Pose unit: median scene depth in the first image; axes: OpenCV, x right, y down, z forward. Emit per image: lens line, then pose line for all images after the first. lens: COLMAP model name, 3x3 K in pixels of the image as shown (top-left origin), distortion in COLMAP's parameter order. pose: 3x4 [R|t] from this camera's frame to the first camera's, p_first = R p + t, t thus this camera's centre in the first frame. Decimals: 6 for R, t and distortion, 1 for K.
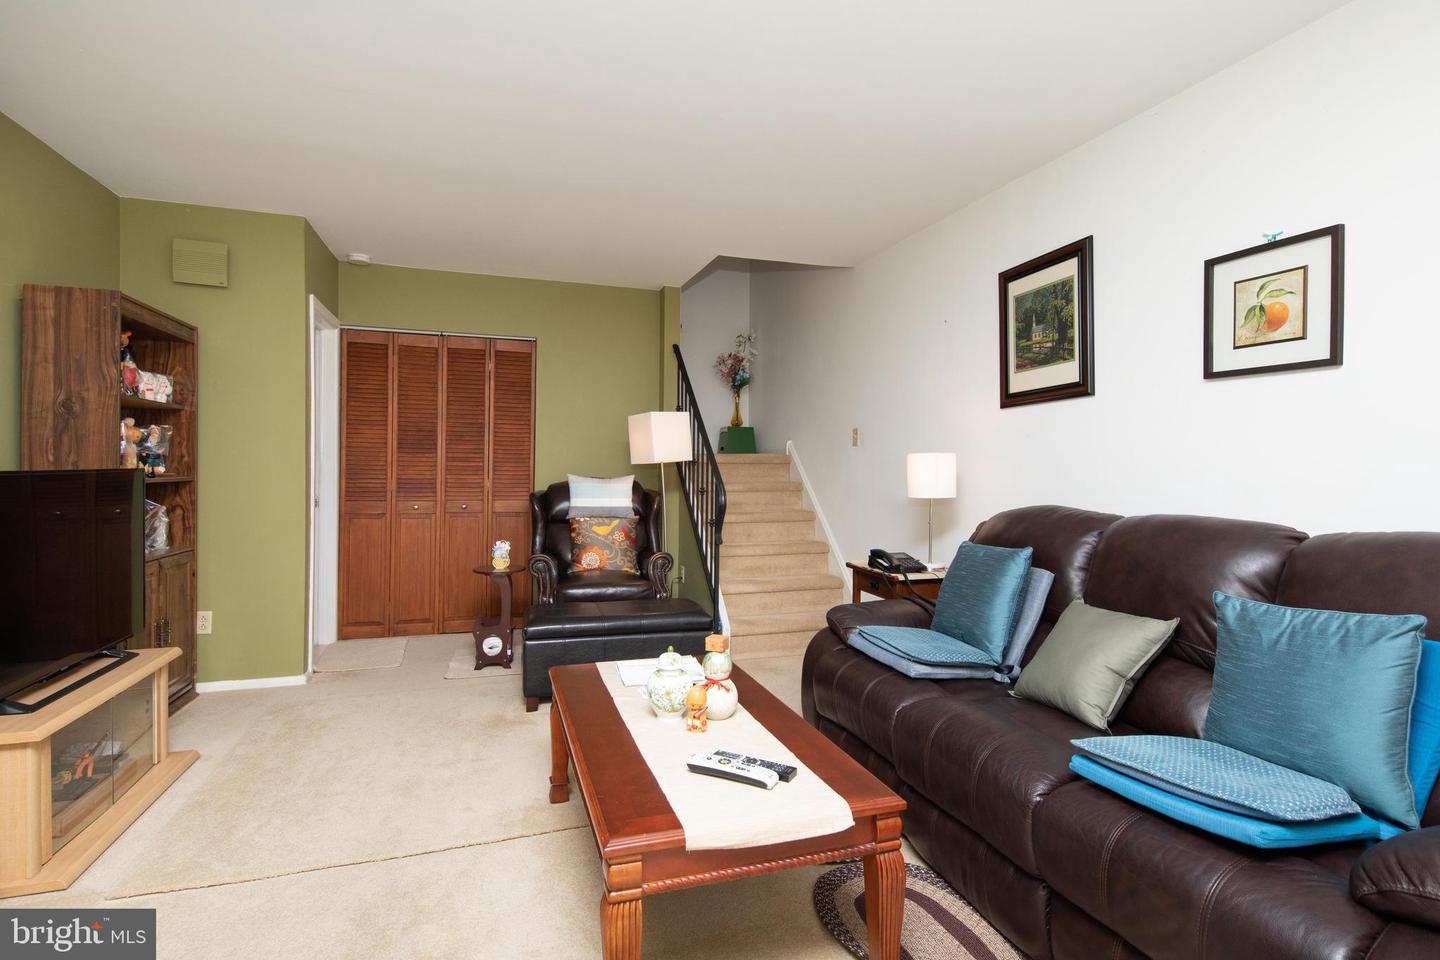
lens RADIAL K [[732.3, 0, 717.8], [0, 732.3, 456.8], [0, 0, 1]] dist [0.020869, -0.001177]
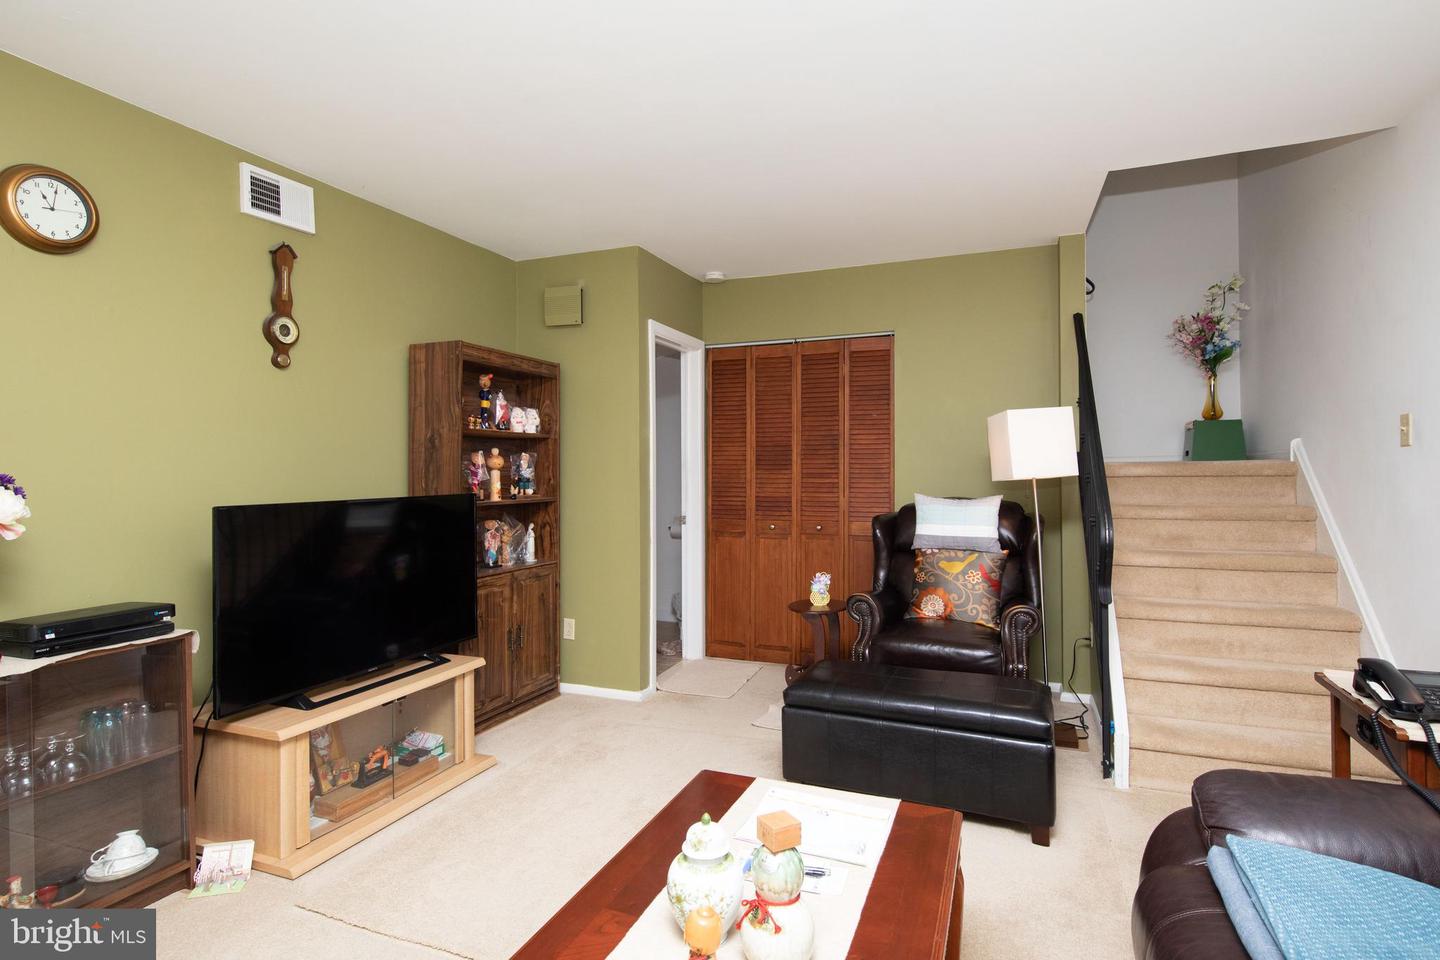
lens RADIAL K [[732.3, 0, 717.8], [0, 732.3, 456.8], [0, 0, 1]] dist [0.020869, -0.001177]
pose [[0.767677, -0.025827, -0.640317, 0.156363], [0.022206, 0.999660, -0.013698, -0.011378], [0.640453, -0.003703, 0.767989, 0.252173]]
